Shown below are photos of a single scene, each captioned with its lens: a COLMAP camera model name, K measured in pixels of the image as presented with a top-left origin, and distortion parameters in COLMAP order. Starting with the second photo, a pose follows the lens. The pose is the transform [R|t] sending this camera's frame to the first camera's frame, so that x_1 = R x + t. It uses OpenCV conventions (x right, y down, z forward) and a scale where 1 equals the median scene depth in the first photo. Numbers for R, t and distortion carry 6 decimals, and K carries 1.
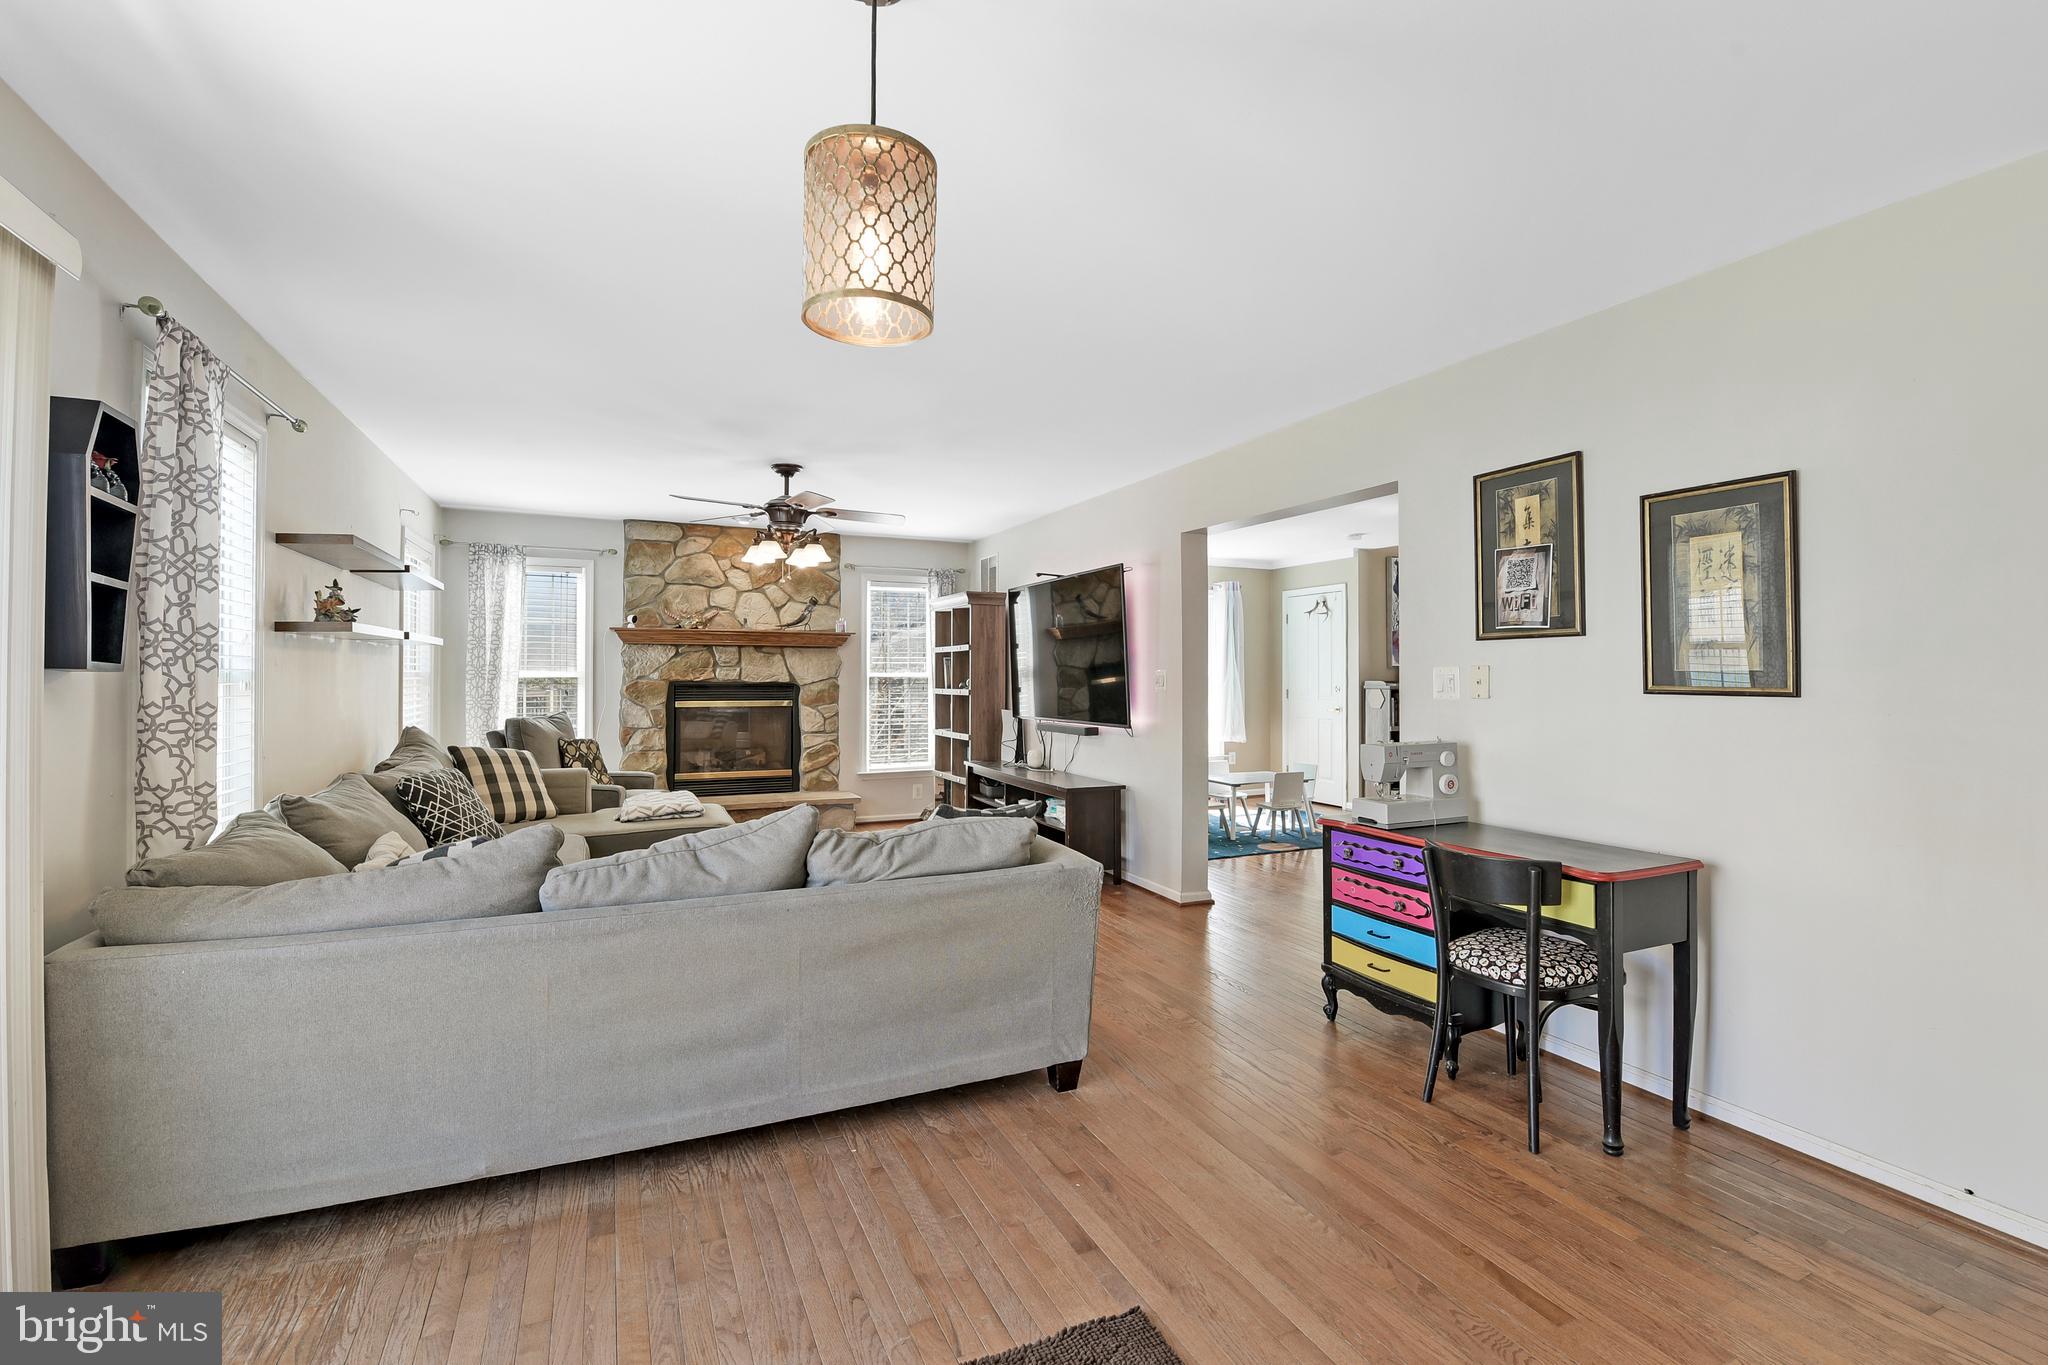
lens RADIAL K [[894.0, 0, 1024.0], [0, 894.0, 682.5], [0, 0, 1]] dist [-0.000214, -0.010139]
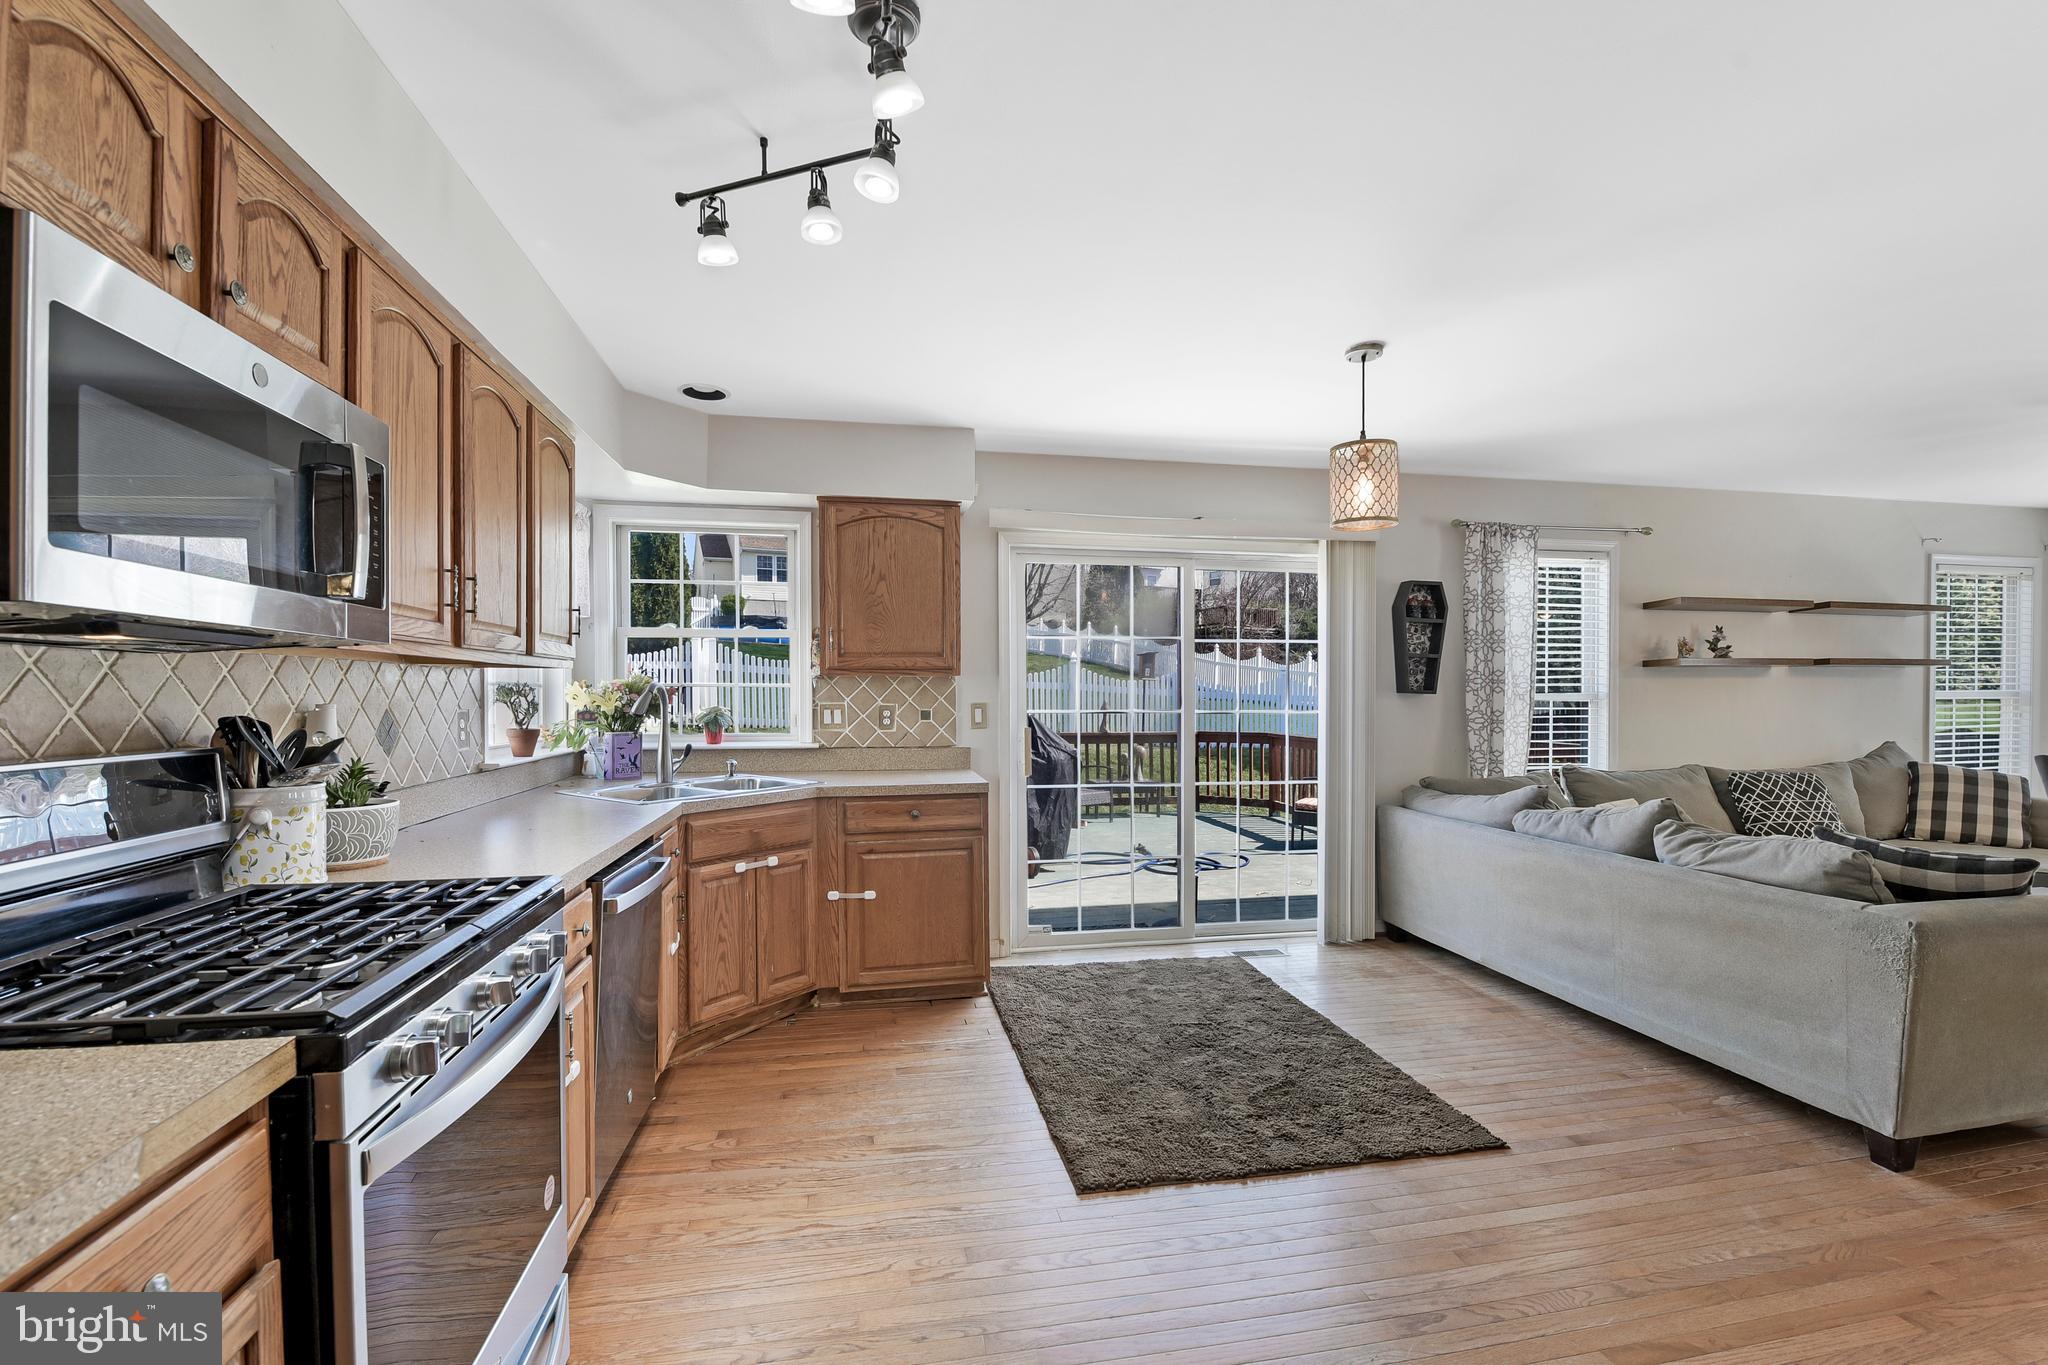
lens RADIAL K [[894.1, 0, 1026.9], [0, 894.1, 711.5], [0, 0, 1]] dist [0.000096, -0.020879]
pose [[-0.229585, 0.016872, -0.973142, 1.277820], [-0.004713, 0.999819, 0.018447, -0.004804], [0.973277, 0.008822, -0.229464, 0.442488]]
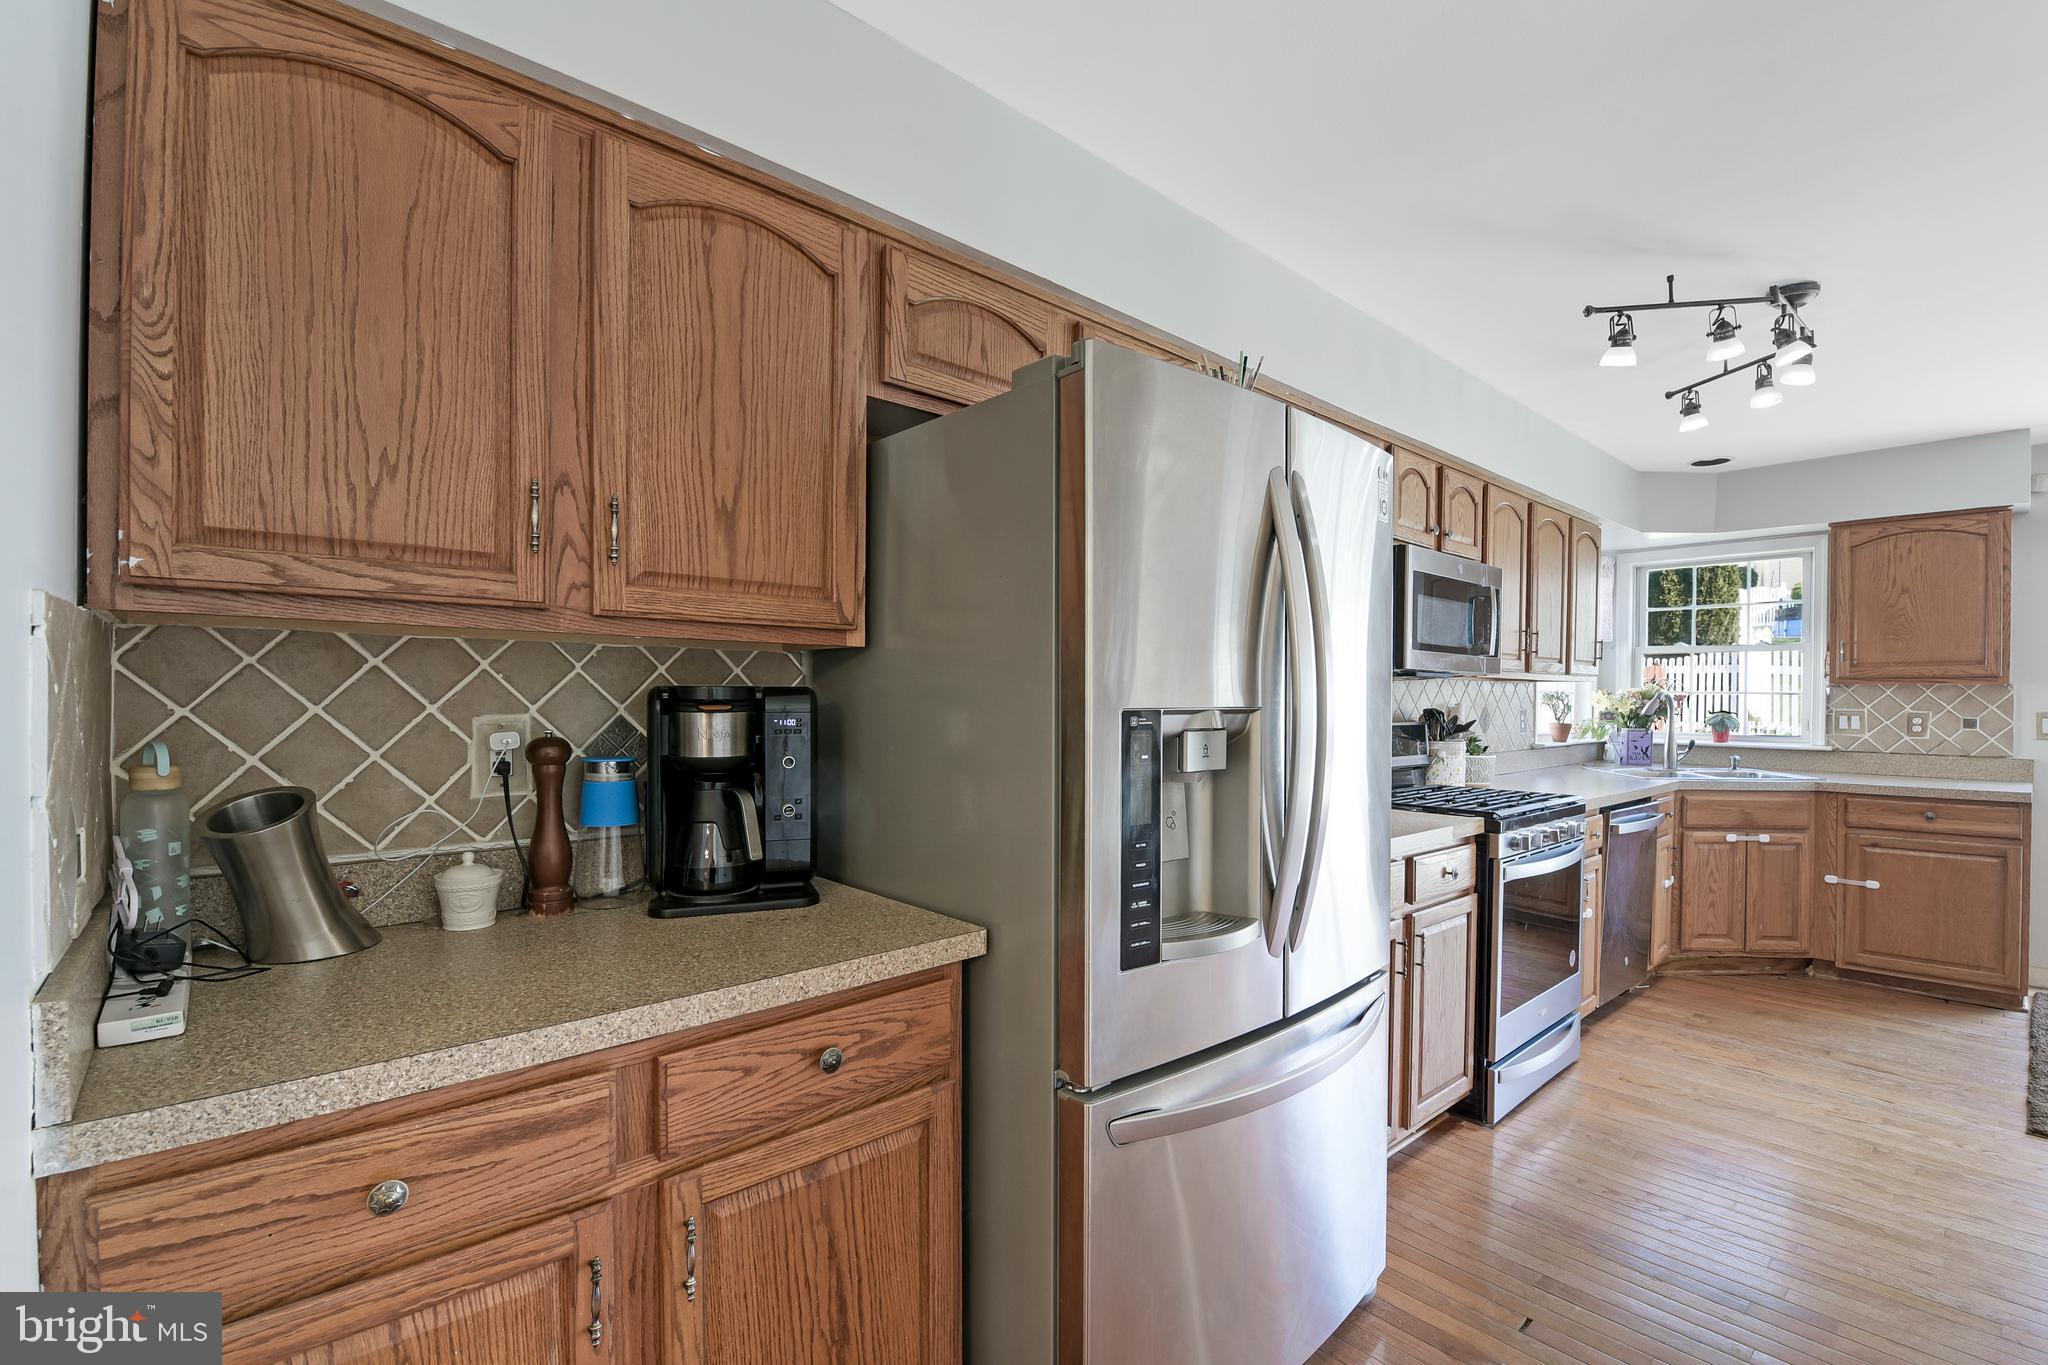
lens RADIAL K [[913.3, 0, 1029.6], [0, 913.3, 706.8], [0, 0, 1]] dist [-0.000045, -0.010238]
pose [[-0.953250, -0.004935, -0.302142, 1.877317], [-0.010281, 0.999817, 0.016106, -0.006051], [0.302008, 0.018460, -0.953127, 0.966805]]
